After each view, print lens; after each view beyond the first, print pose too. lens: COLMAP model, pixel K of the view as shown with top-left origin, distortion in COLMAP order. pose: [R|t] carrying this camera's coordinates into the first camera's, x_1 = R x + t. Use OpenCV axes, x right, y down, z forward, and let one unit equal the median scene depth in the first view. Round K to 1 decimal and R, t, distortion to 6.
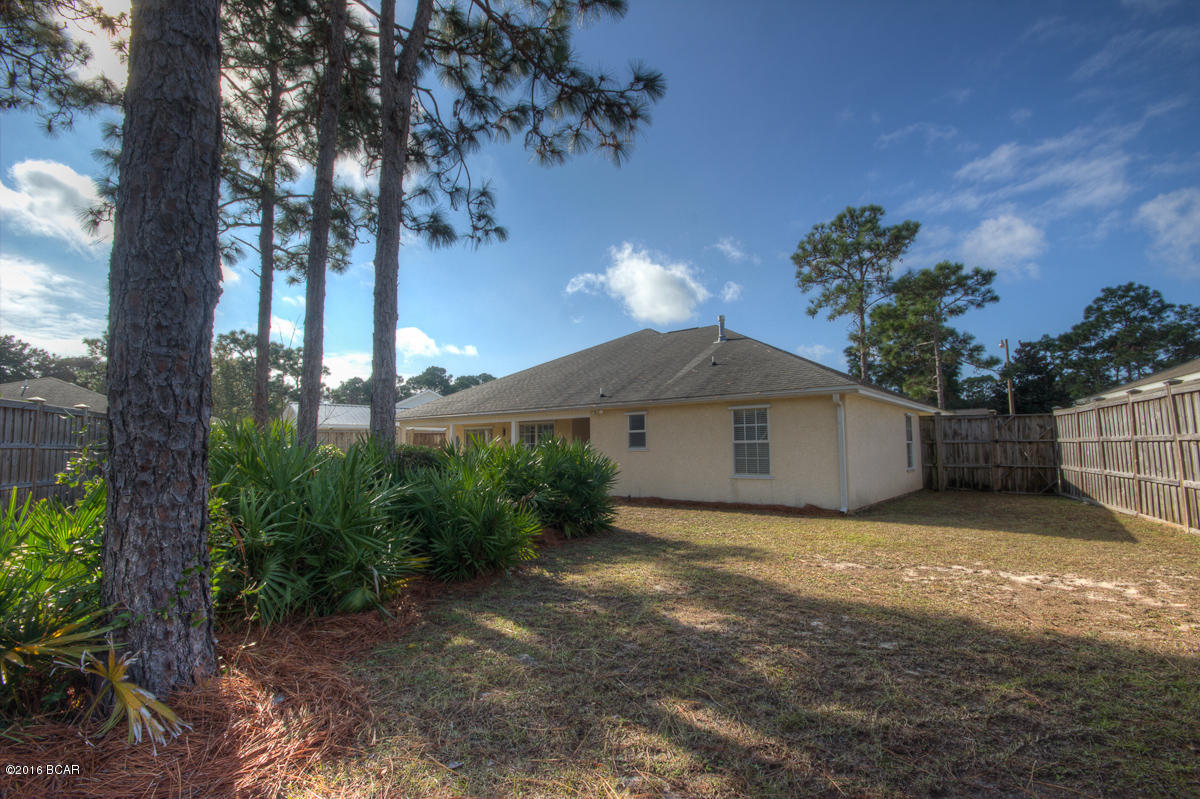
lens RADIAL K [[553.9, 0, 605.7], [0, 553.9, 397.2], [0, 0, 1]] dist [0.012687, -0.014017]
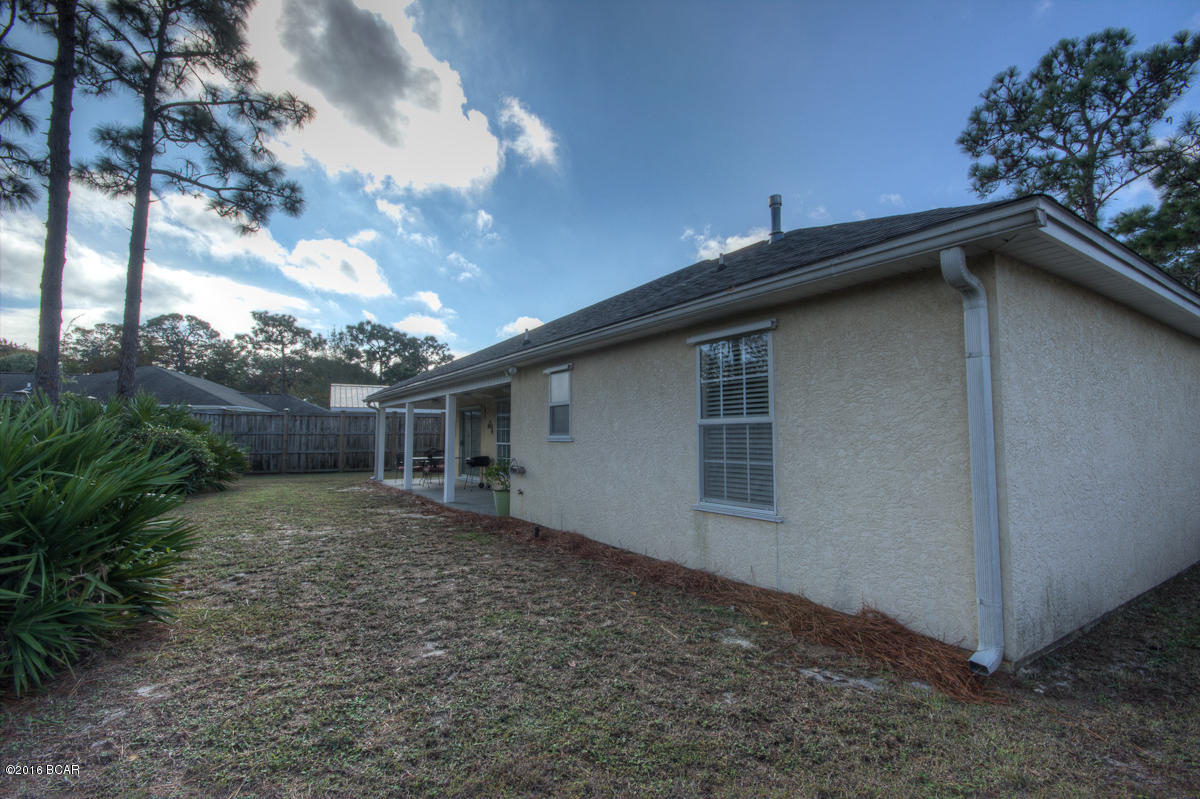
lens RADIAL K [[553.9, 0, 605.7], [0, 553.9, 397.2], [0, 0, 1]] dist [0.012687, -0.014017]
pose [[0.956377, -0.012427, -0.291872, 0.135134], [0.017699, 0.999724, 0.015430, 0.026149], [0.291599, -0.019922, 0.956333, 0.278703]]
